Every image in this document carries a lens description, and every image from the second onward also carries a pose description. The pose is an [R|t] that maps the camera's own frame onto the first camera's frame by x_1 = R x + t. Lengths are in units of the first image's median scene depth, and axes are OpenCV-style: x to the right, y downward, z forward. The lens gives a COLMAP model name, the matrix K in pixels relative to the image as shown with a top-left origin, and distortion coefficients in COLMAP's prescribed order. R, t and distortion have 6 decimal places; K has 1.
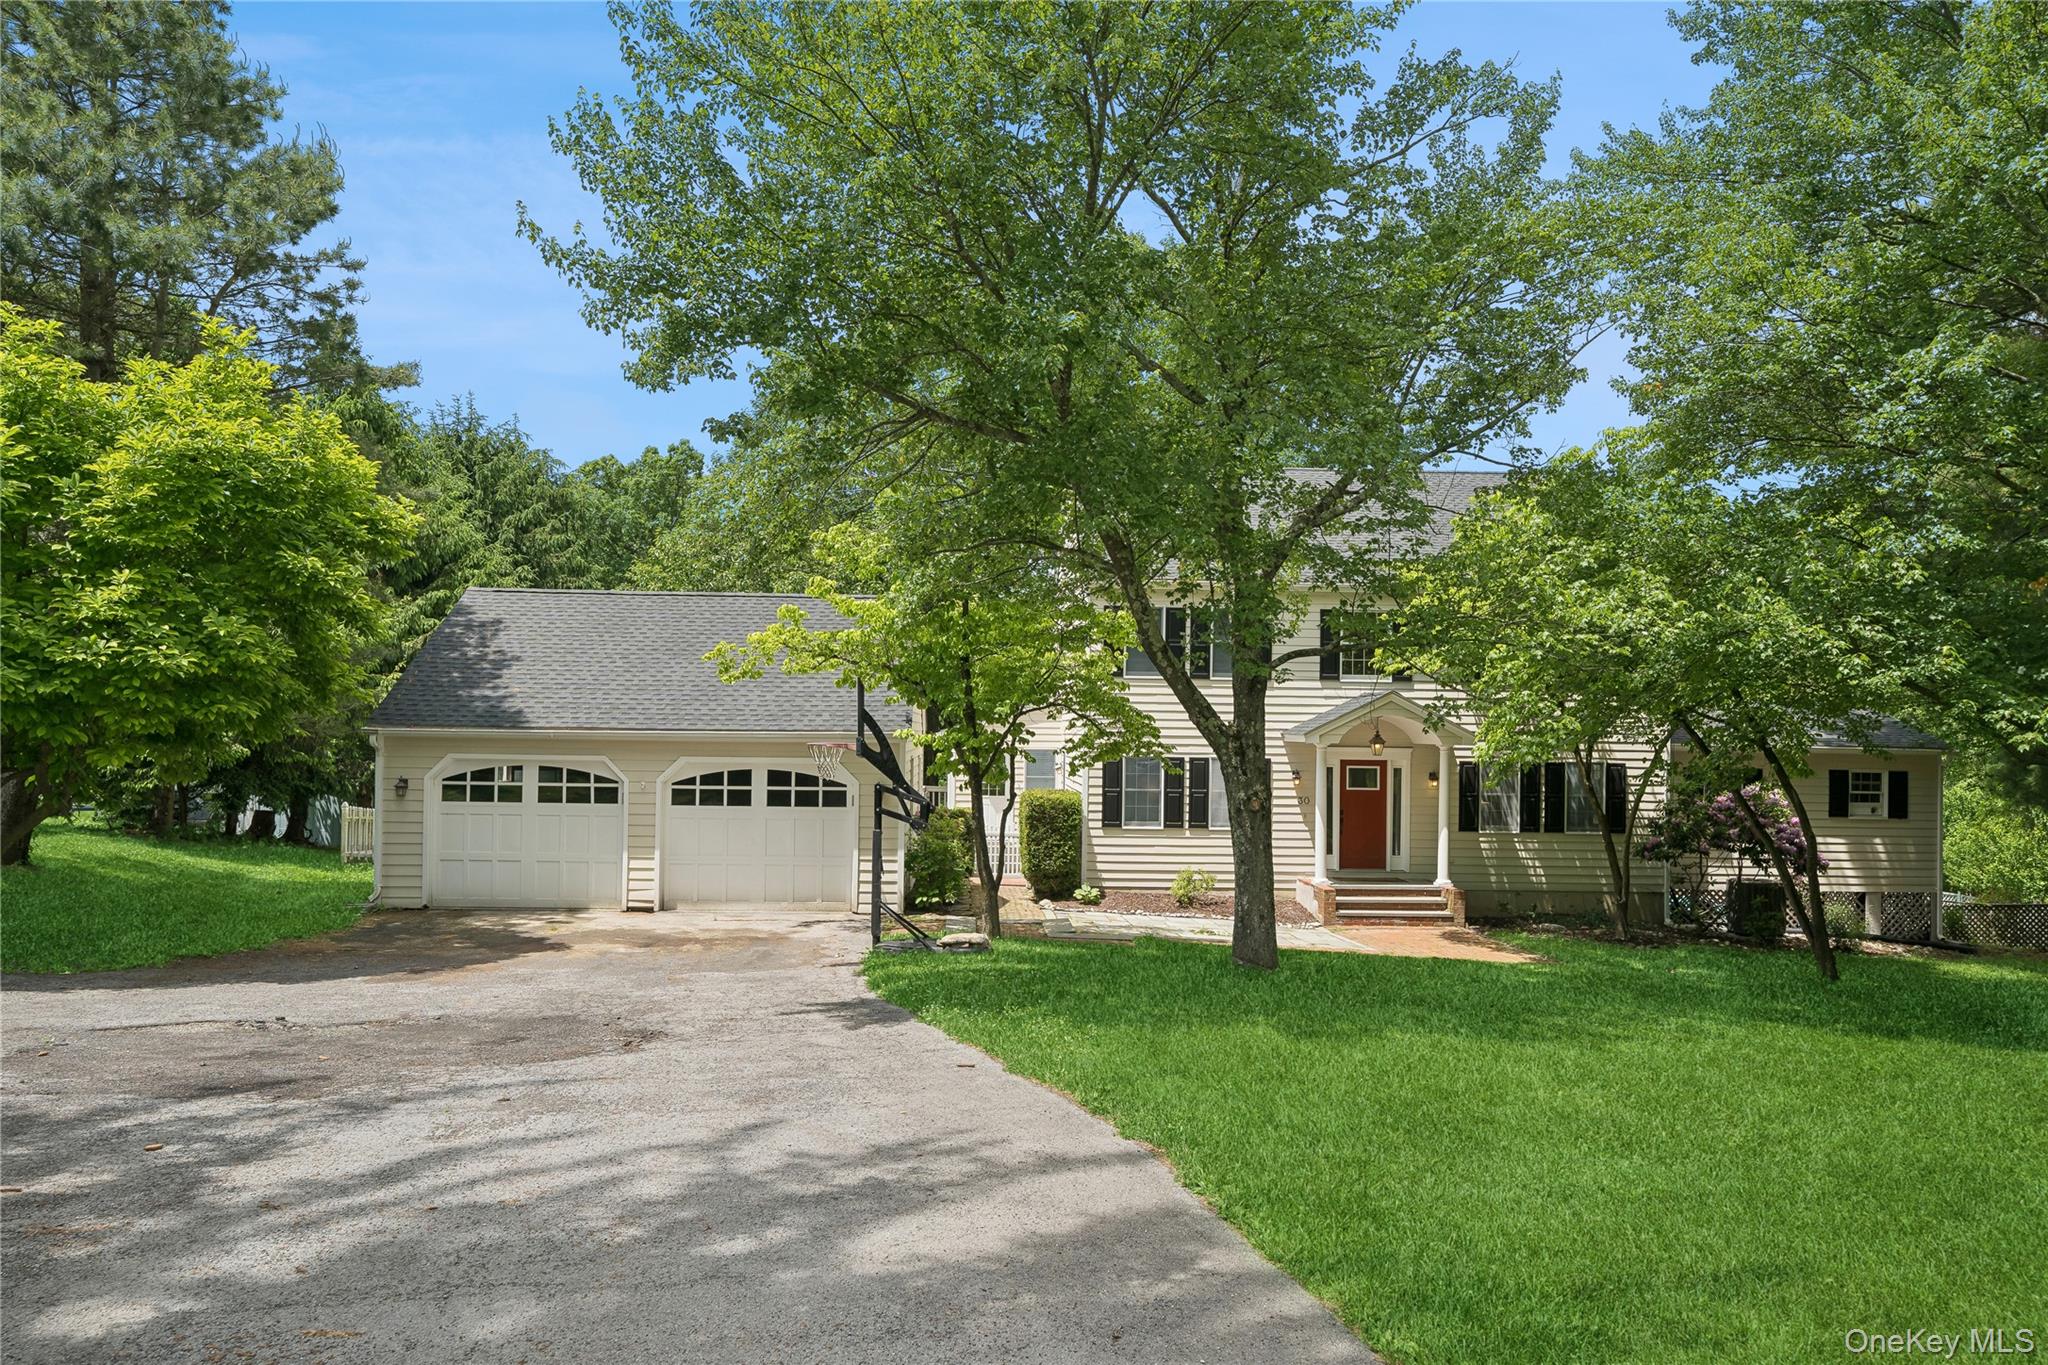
lens RADIAL K [[1412.1, 0, 1021.2], [0, 1412.1, 672.1], [0, 0, 1]] dist [-0.002955, 0.003894]
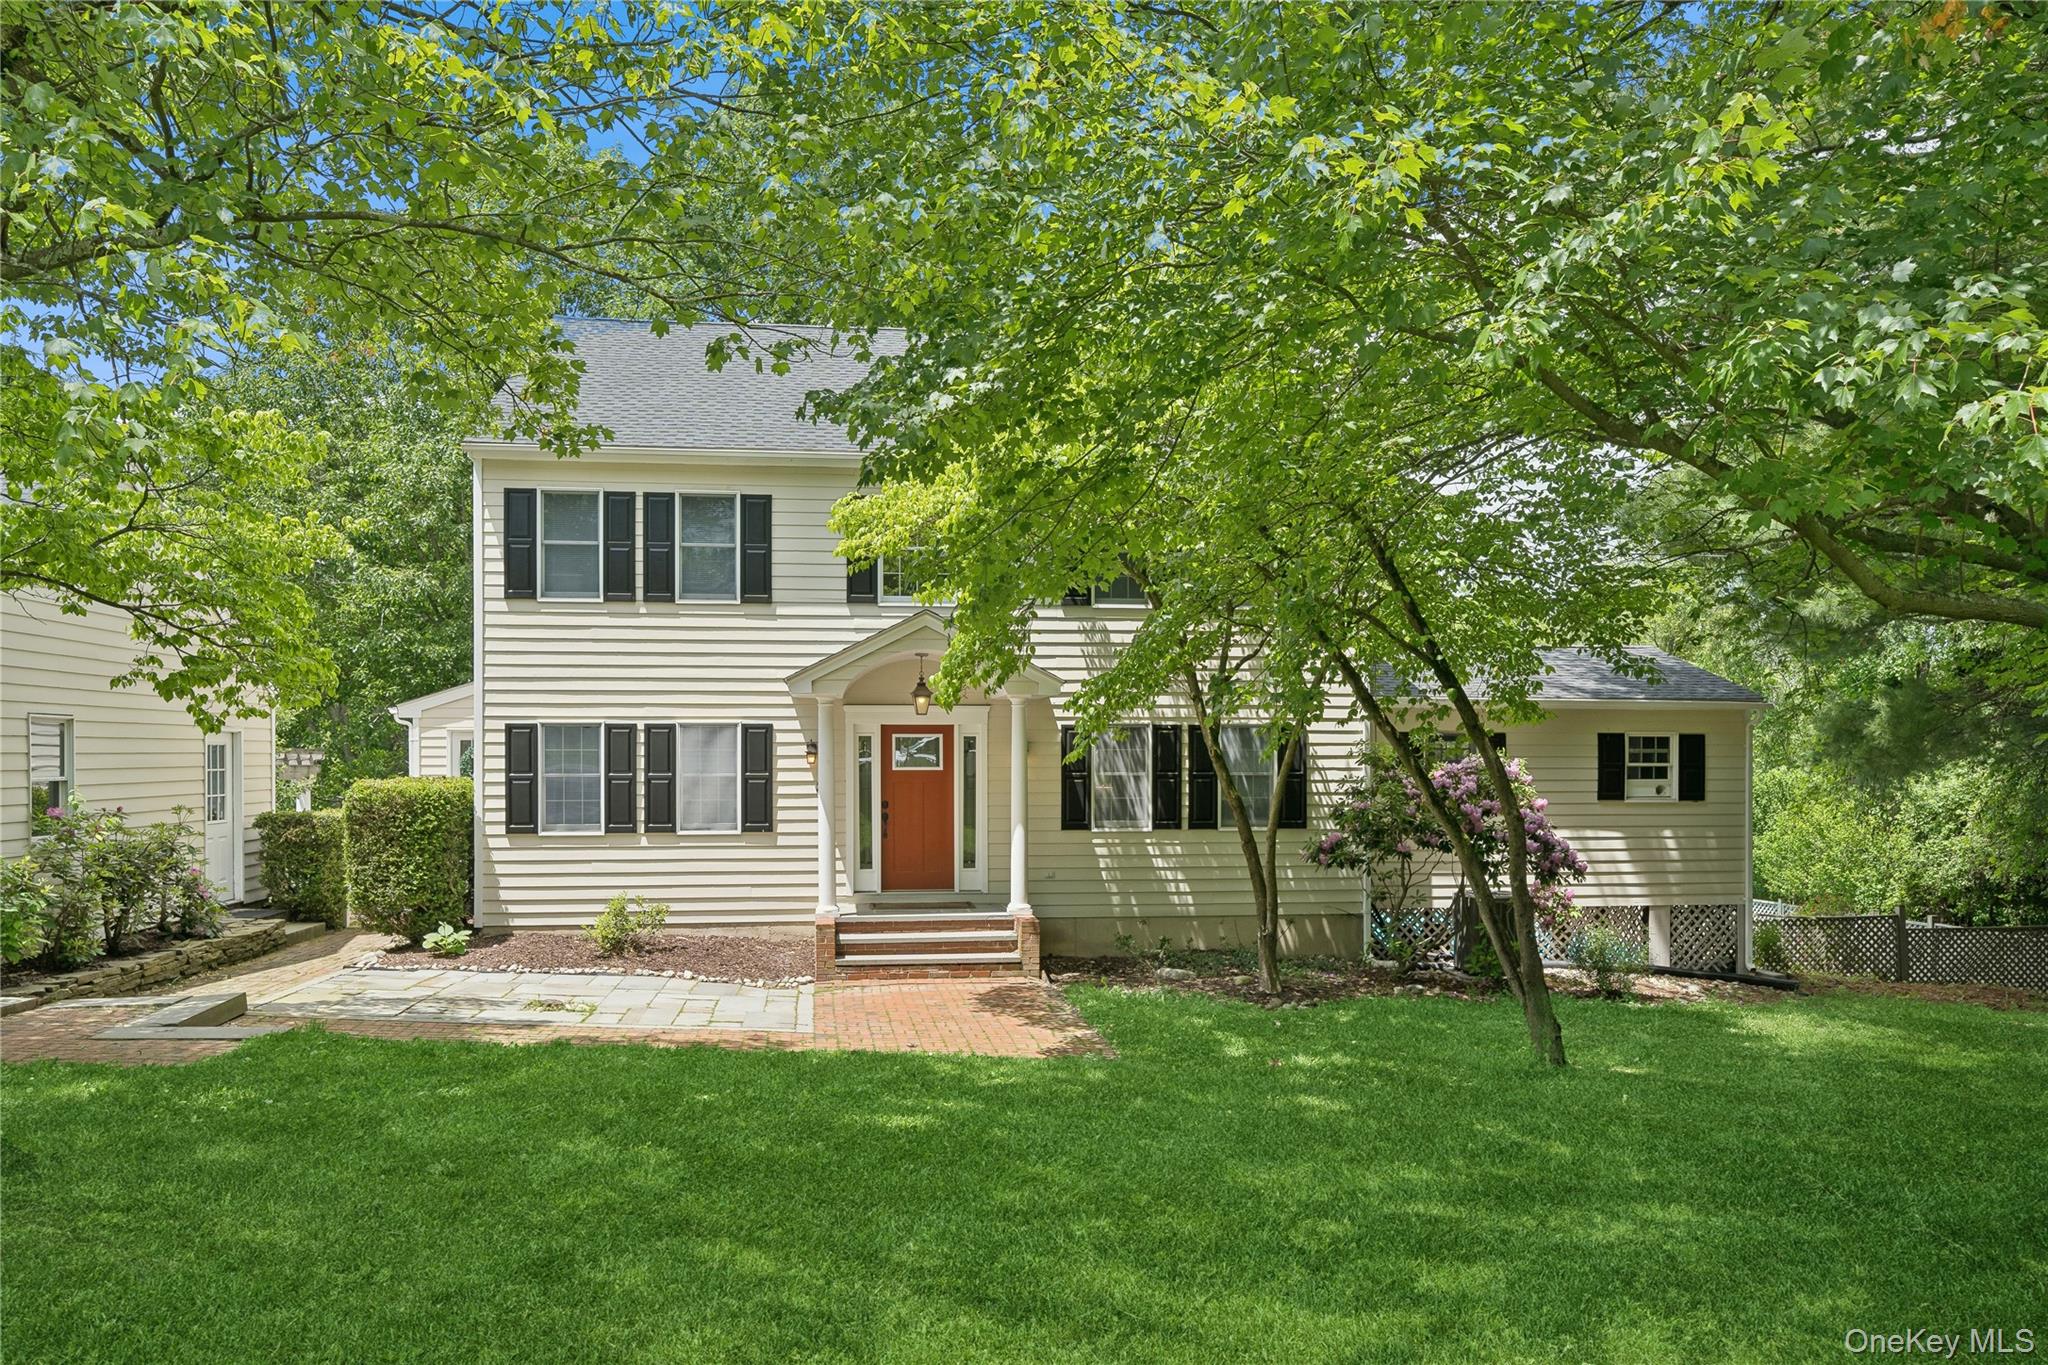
lens RADIAL K [[1412.1, 0, 1027.1], [0, 1412.1, 692.4], [0, 0, 1]] dist [-0.002955, 0.003894]
pose [[0.995806, -0.010453, 0.090893, 0.234567], [0.010639, 0.999942, -0.001557, 0.048843], [-0.090871, 0.002517, 0.995859, 0.338124]]
